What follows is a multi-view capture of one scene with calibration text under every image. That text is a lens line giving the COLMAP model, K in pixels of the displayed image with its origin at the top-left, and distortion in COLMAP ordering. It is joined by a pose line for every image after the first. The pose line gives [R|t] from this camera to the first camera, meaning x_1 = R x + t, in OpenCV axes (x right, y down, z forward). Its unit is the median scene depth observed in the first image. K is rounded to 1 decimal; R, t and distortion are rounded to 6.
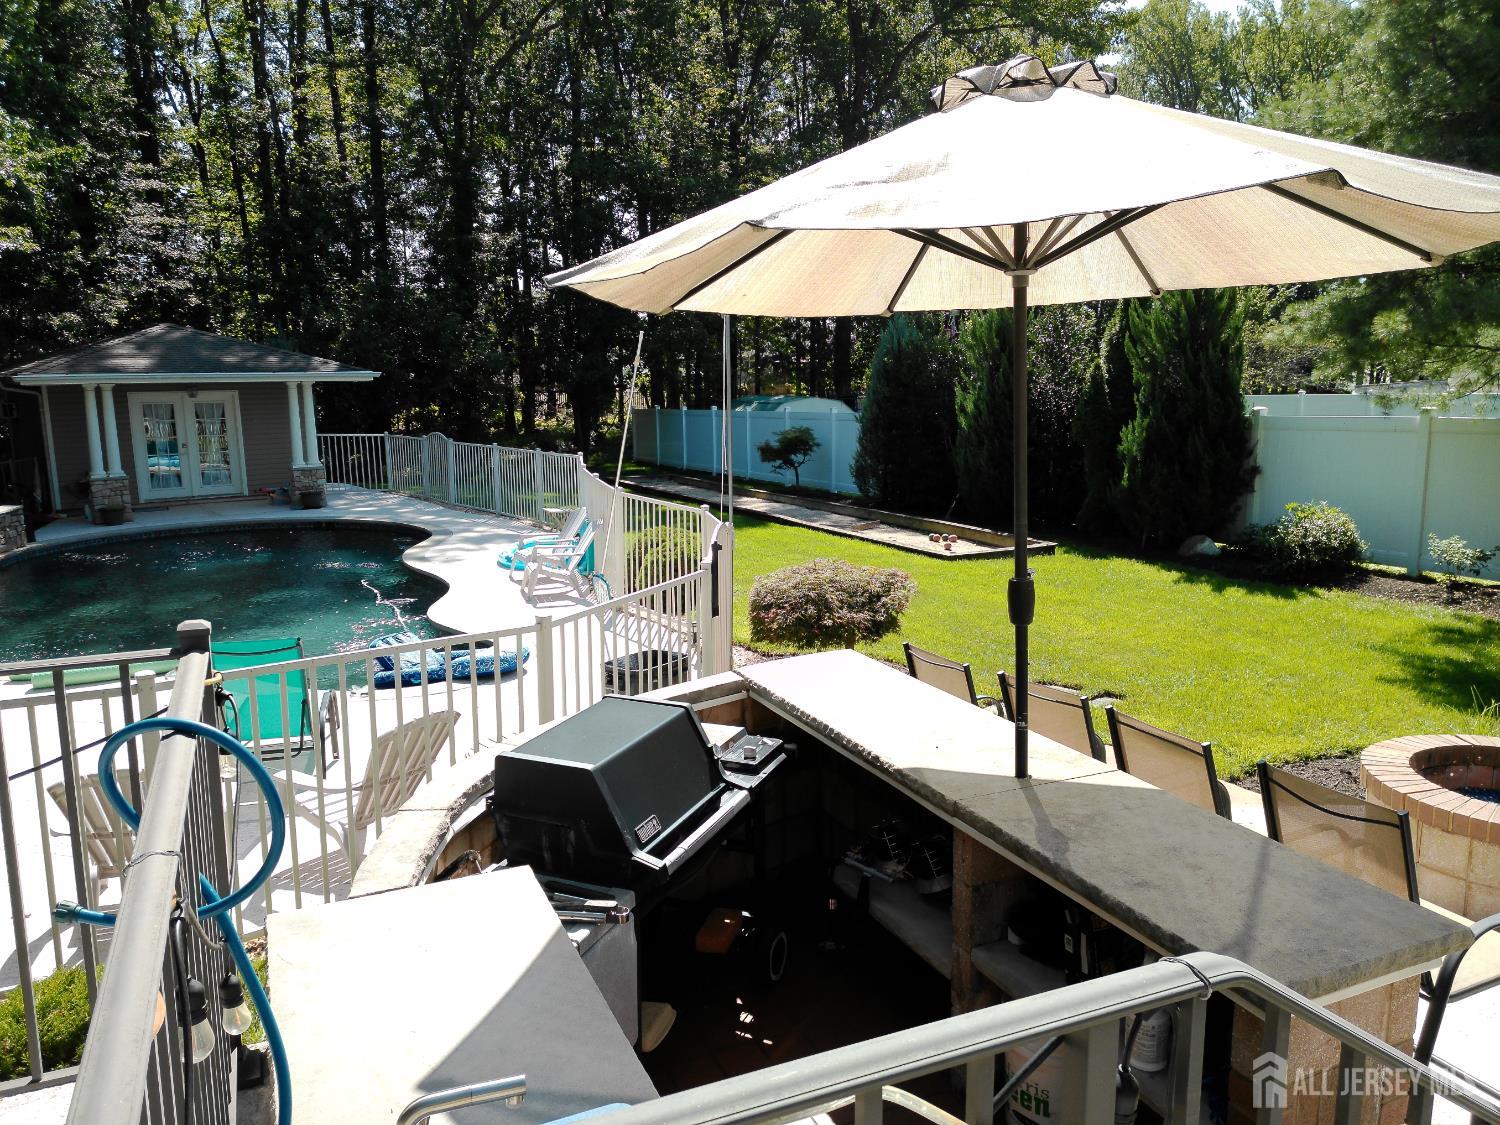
lens RADIAL K [[1128.4, 0, 761.0], [0, 1128.4, 558.9], [0, 0, 1]] dist [0.075687, -0.107792]
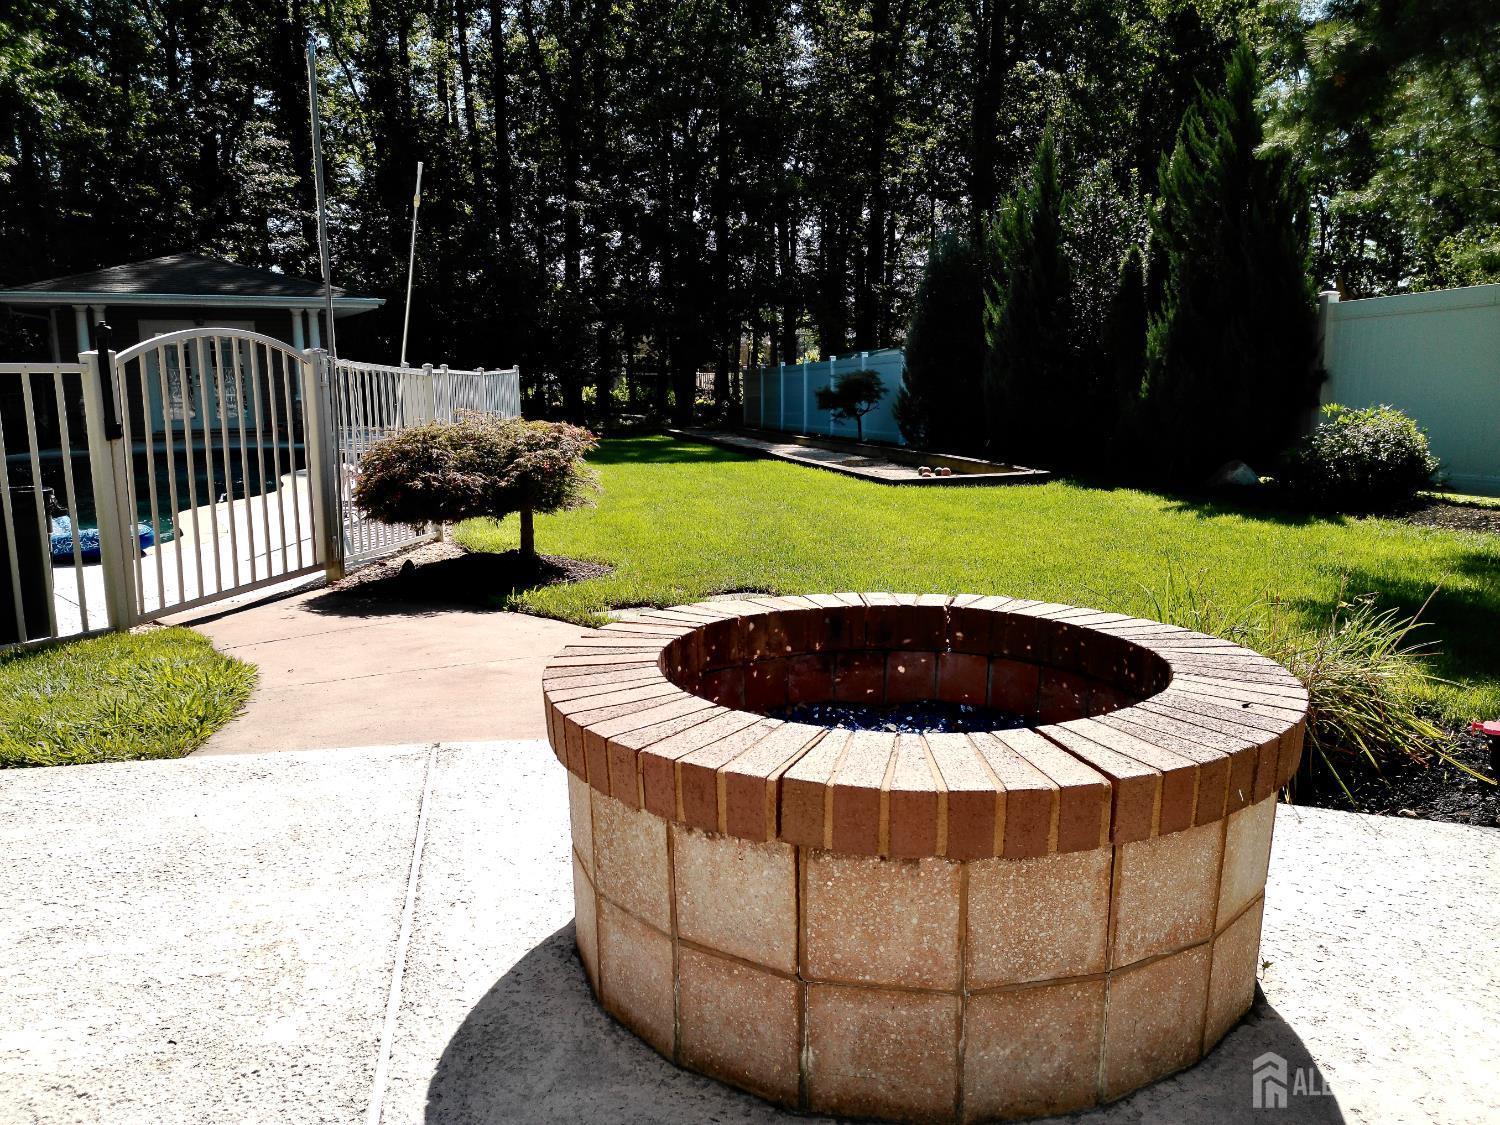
lens RADIAL K [[1128.4, 0, 761.0], [0, 1128.4, 558.9], [0, 0, 1]] dist [0.075687, -0.107792]
pose [[0.982053, 0.032335, -0.185815, 0.144277], [-0.031533, 0.999476, 0.007271, 0.031278], [0.185953, -0.001281, 0.982558, 0.134130]]
